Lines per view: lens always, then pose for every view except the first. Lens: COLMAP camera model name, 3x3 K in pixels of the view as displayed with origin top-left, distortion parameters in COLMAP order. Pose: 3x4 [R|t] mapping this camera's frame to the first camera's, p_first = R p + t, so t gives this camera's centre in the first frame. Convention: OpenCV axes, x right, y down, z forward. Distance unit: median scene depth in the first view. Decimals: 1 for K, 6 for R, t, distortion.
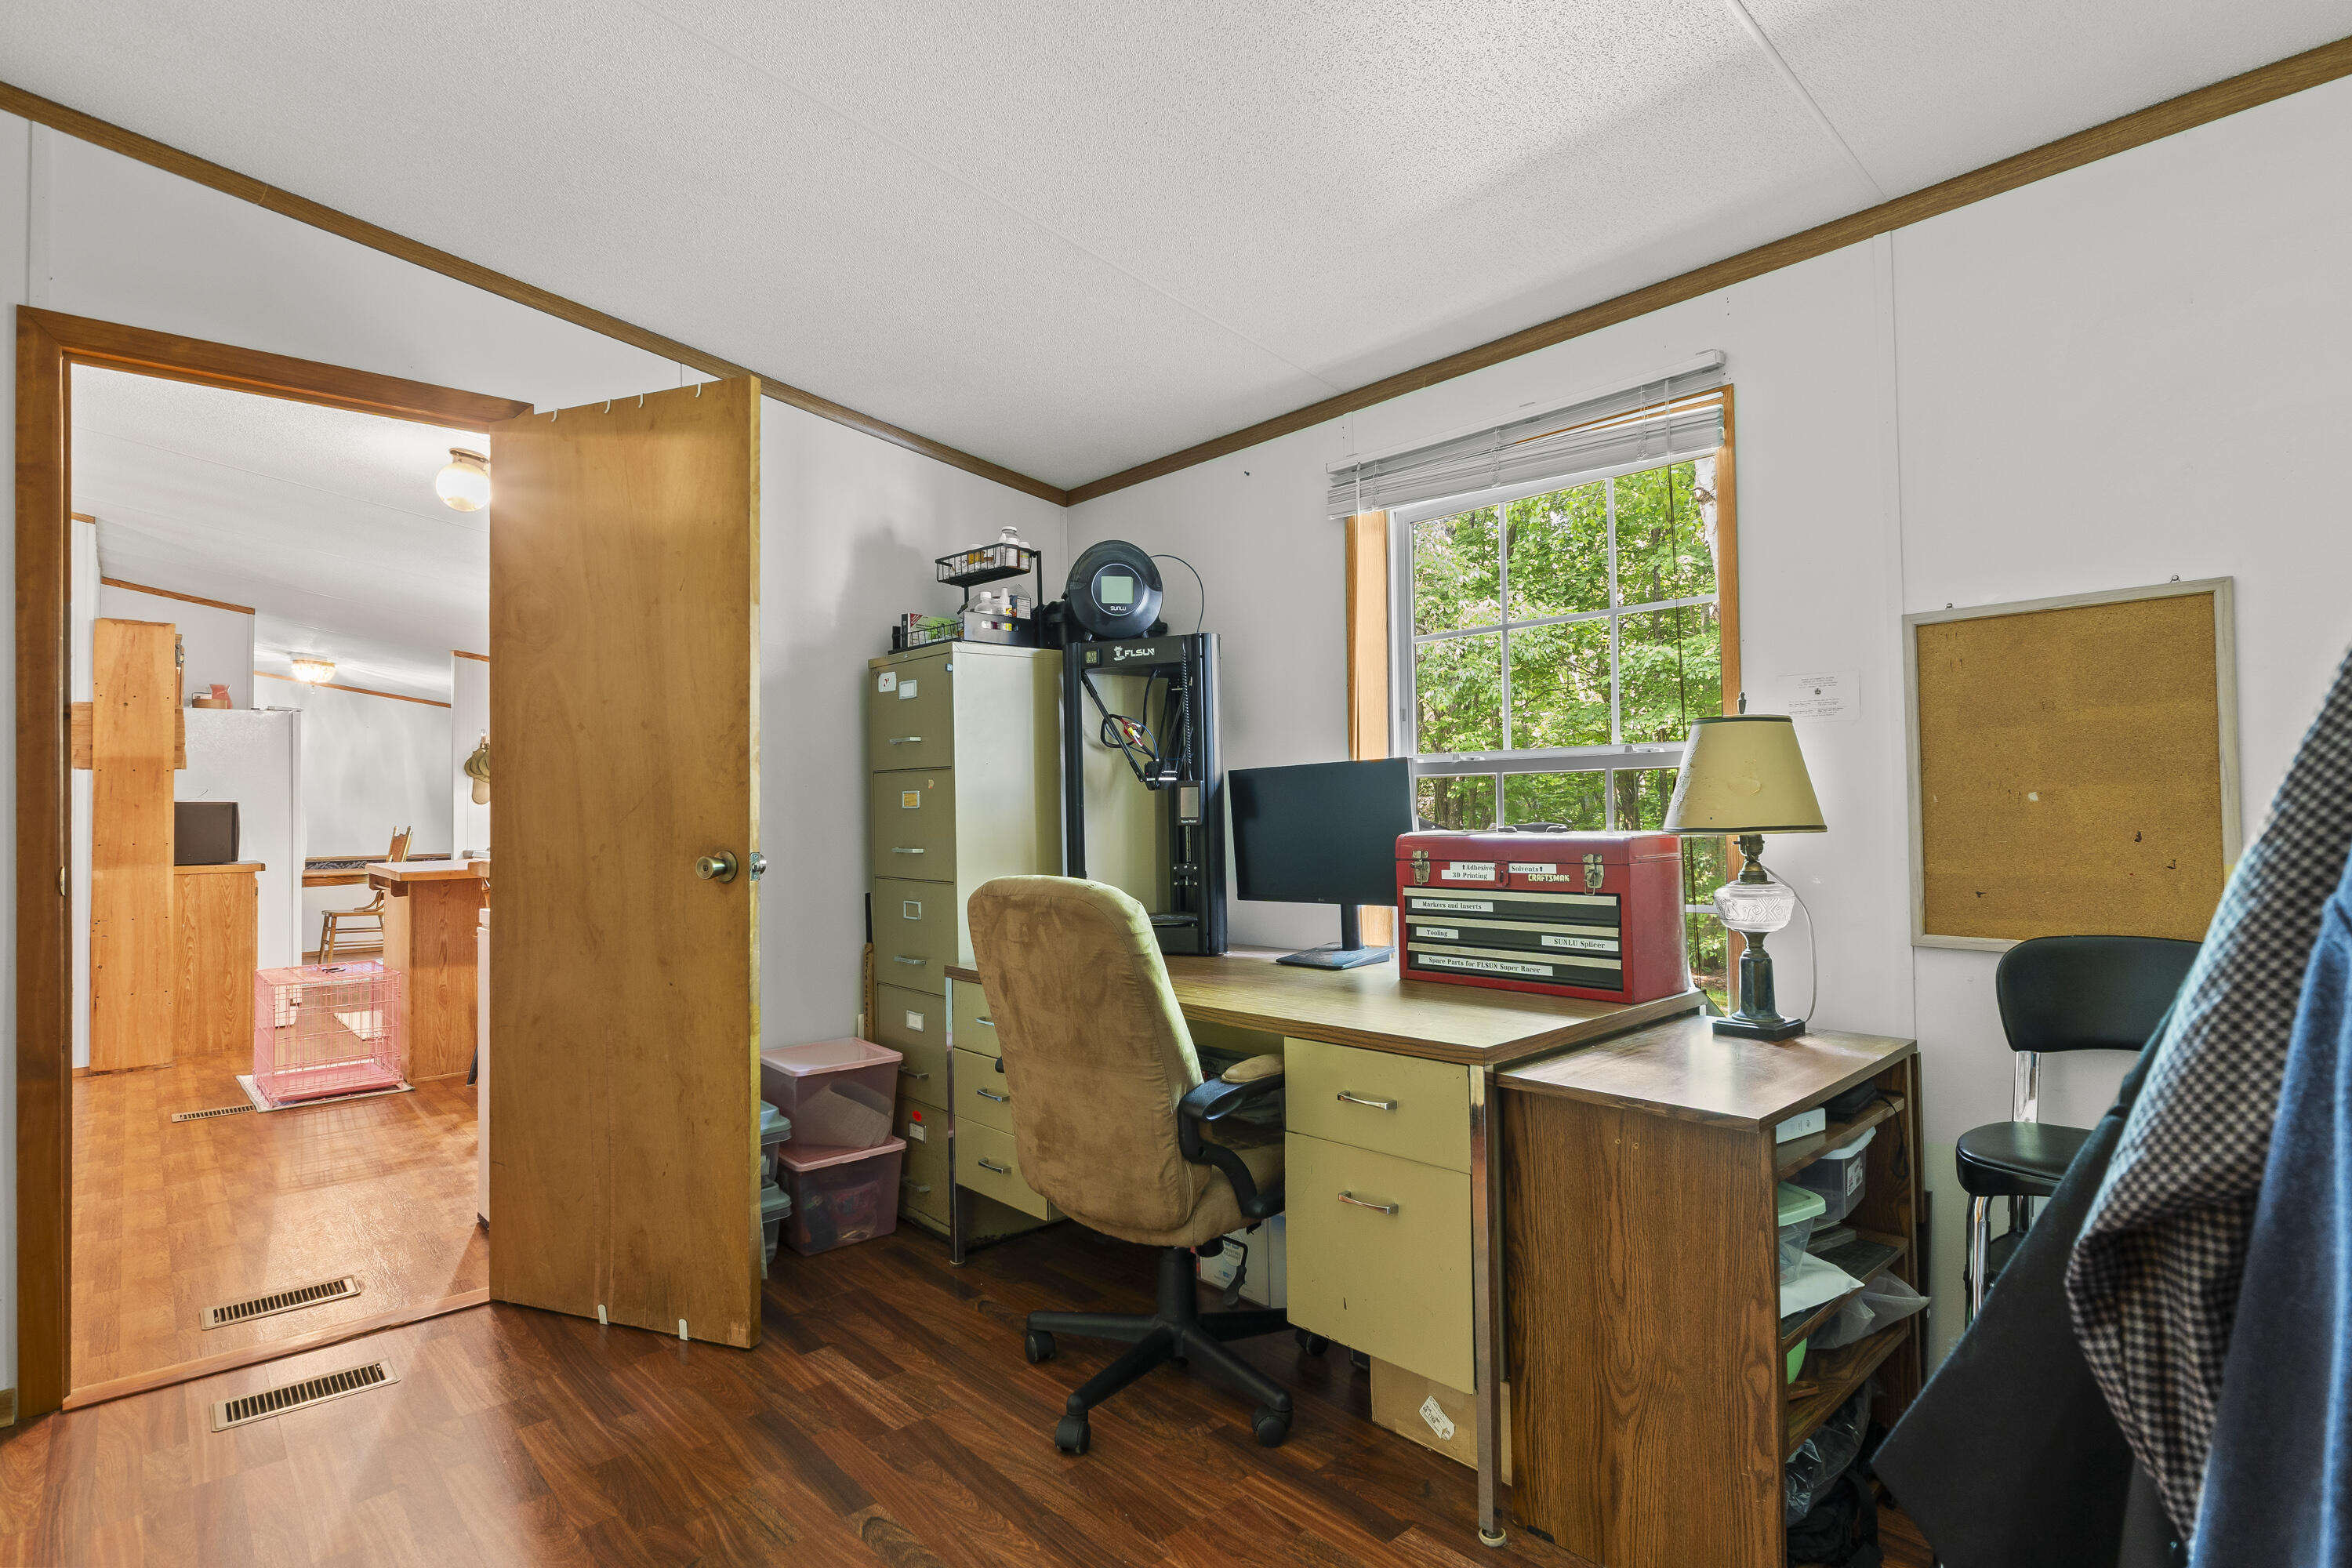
lens RADIAL K [[1227.6, 0, 1187.1], [0, 1227.6, 779.5], [0, 0, 1]] dist [0.019444, 0.000883]
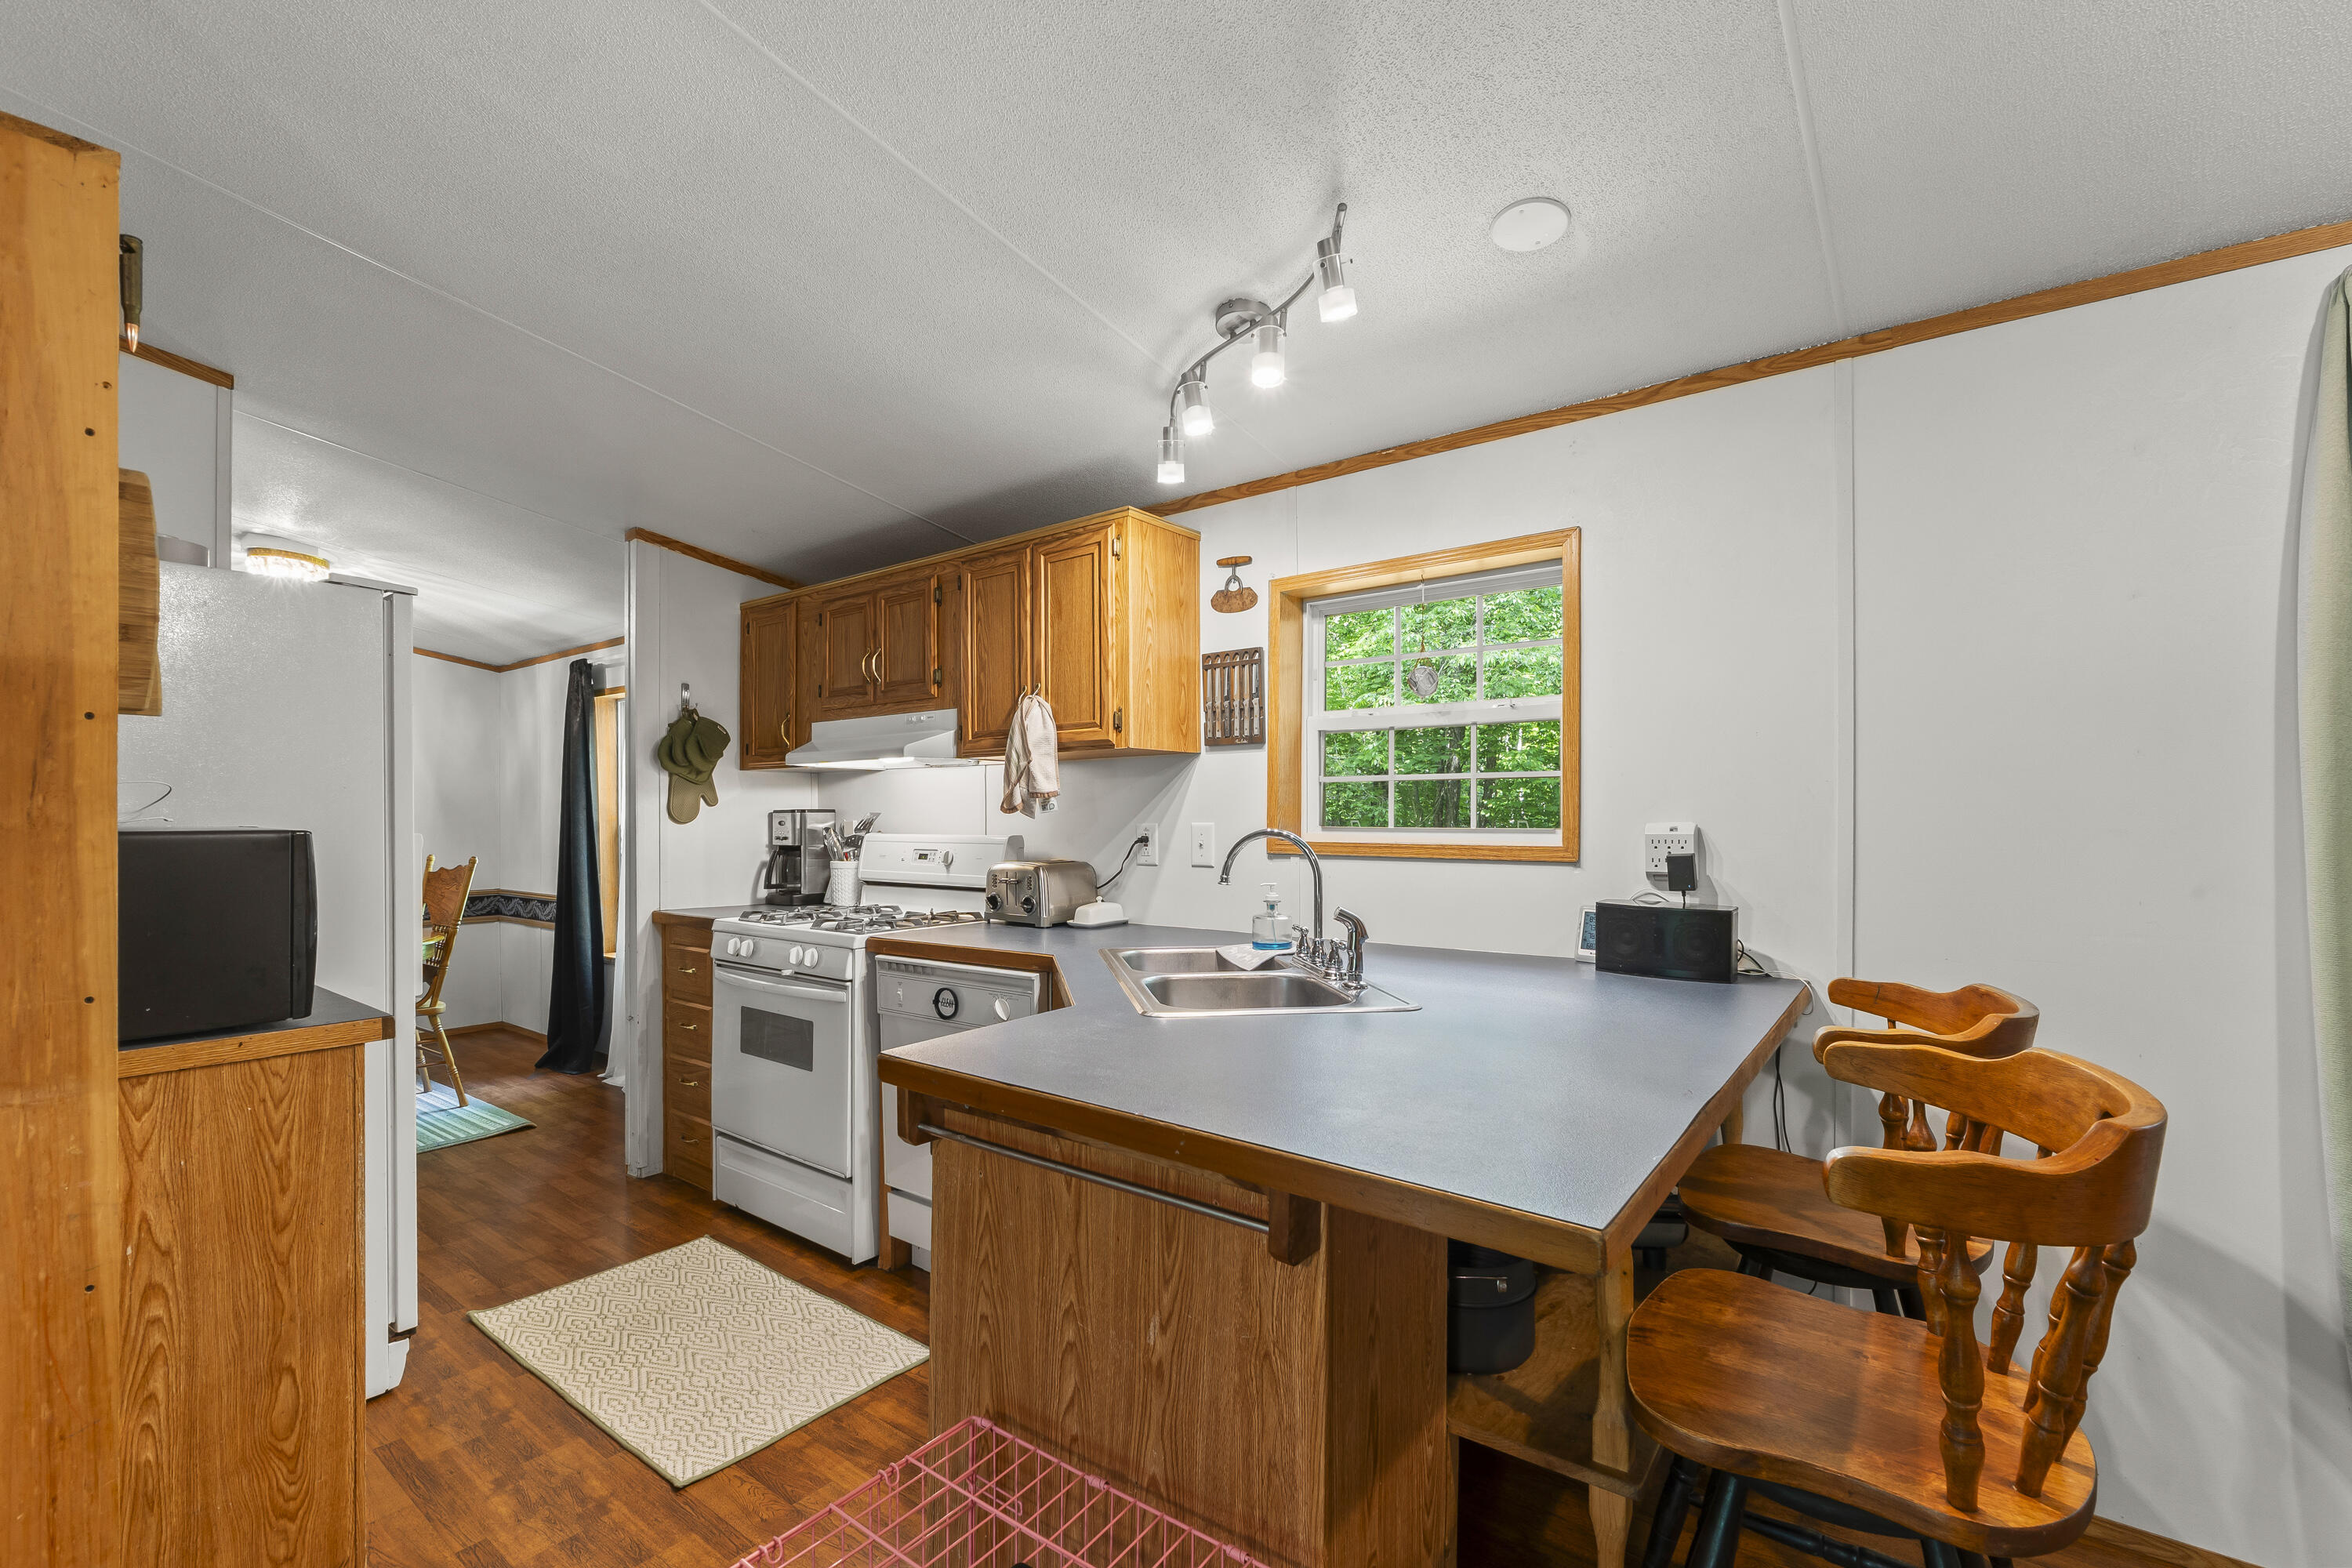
lens RADIAL K [[1016.8, 0, 1163.4], [0, 1016.8, 812.0], [0, 0, 1]] dist [-0.004335, 0.000444]
pose [[0.980093, 0.011280, 0.198220, -1.126301], [-0.014808, 0.999757, 0.016327, 0.012262], [-0.197987, -0.018938, 0.980022, 1.315620]]
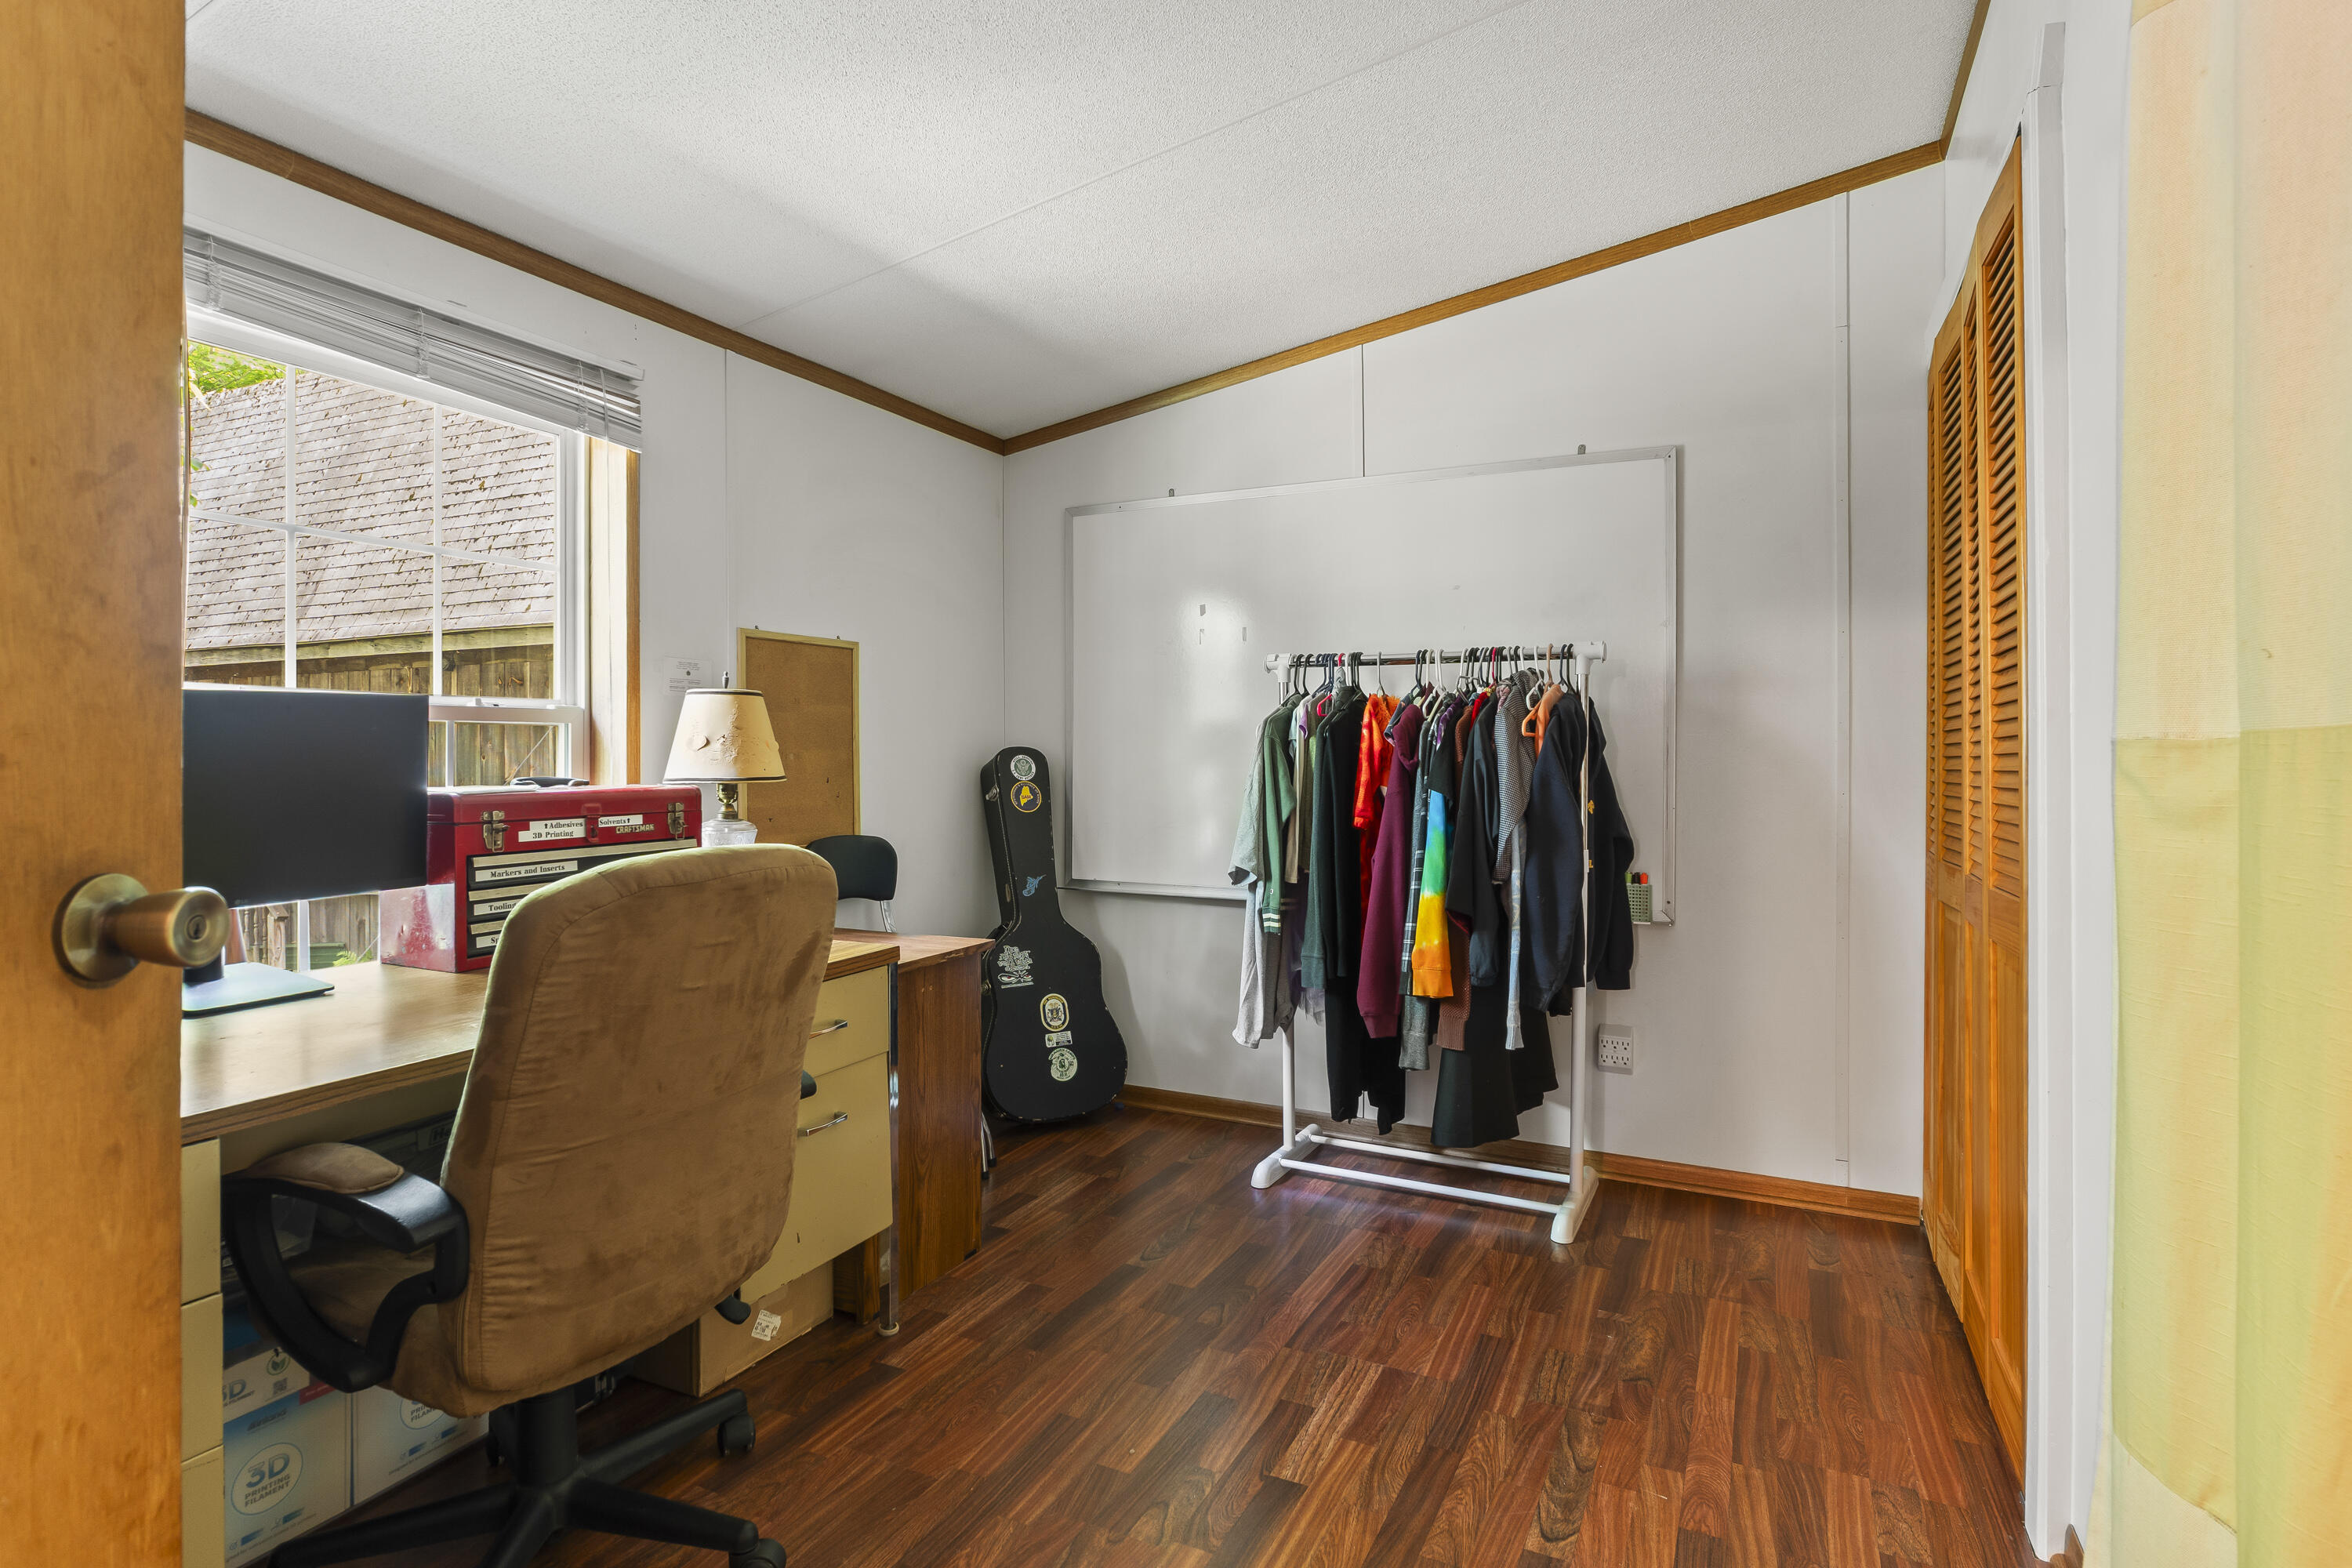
lens RADIAL K [[1227.6, 0, 1167.3], [0, 1227.6, 769.4], [0, 0, 1]] dist [0.019444, 0.000883]
pose [[-0.378558, 0.007468, 0.925548, -0.755654], [-0.011614, 0.999850, -0.012818, 0.035040], [-0.925505, -0.015602, -0.378414, 0.887927]]
